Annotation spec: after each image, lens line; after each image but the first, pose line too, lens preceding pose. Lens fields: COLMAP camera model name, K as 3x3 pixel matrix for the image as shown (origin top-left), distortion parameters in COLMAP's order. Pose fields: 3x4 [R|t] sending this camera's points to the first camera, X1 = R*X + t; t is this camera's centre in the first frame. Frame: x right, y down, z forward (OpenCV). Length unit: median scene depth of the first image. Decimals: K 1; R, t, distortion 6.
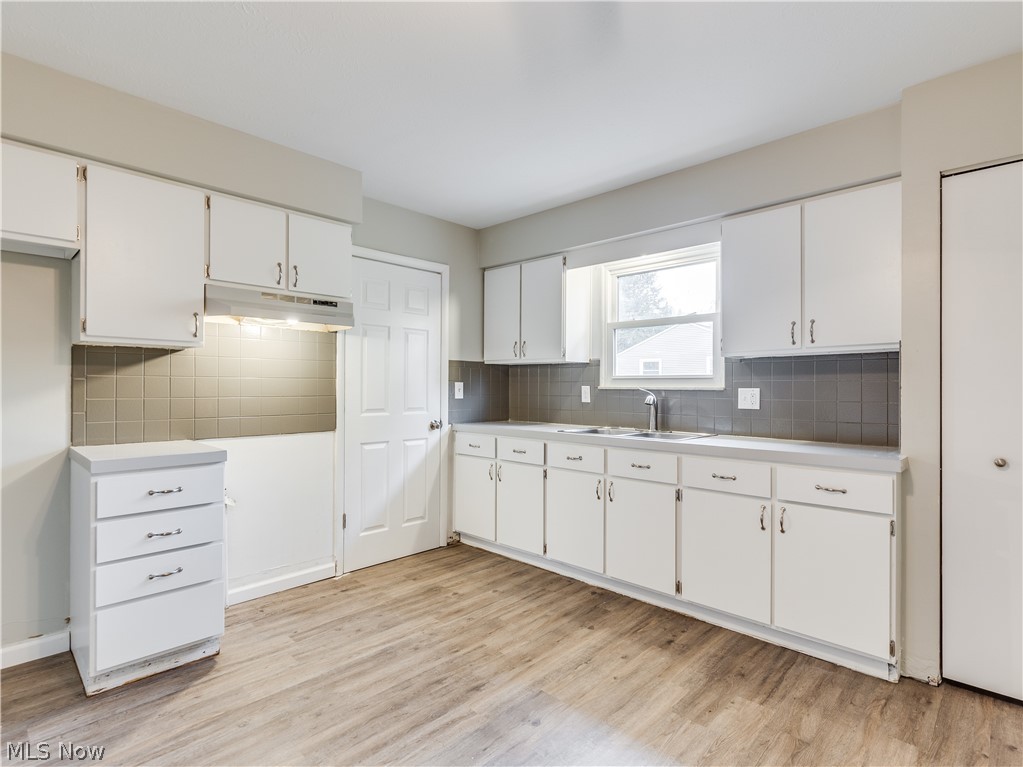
lens RADIAL K [[518.9, 0, 519.5], [0, 518.9, 384.3], [0, 0, 1]] dist [0.004216, -0.001232]
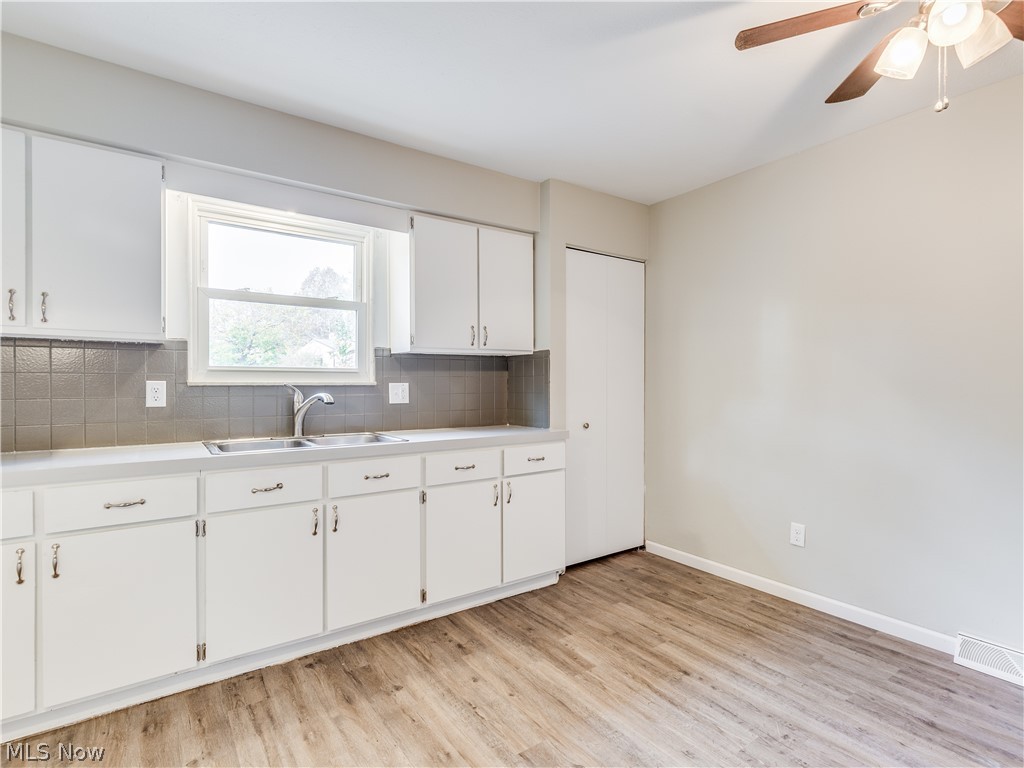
lens RADIAL K [[519.4, 0, 520.0], [0, 519.4, 384.8], [0, 0, 1]] dist [0.004216, -0.001232]
pose [[0.191437, -0.003785, 0.981498, -0.570902], [-0.001264, 0.999991, 0.004103, 0.007083], [-0.981504, -0.002026, 0.191430, 0.640514]]
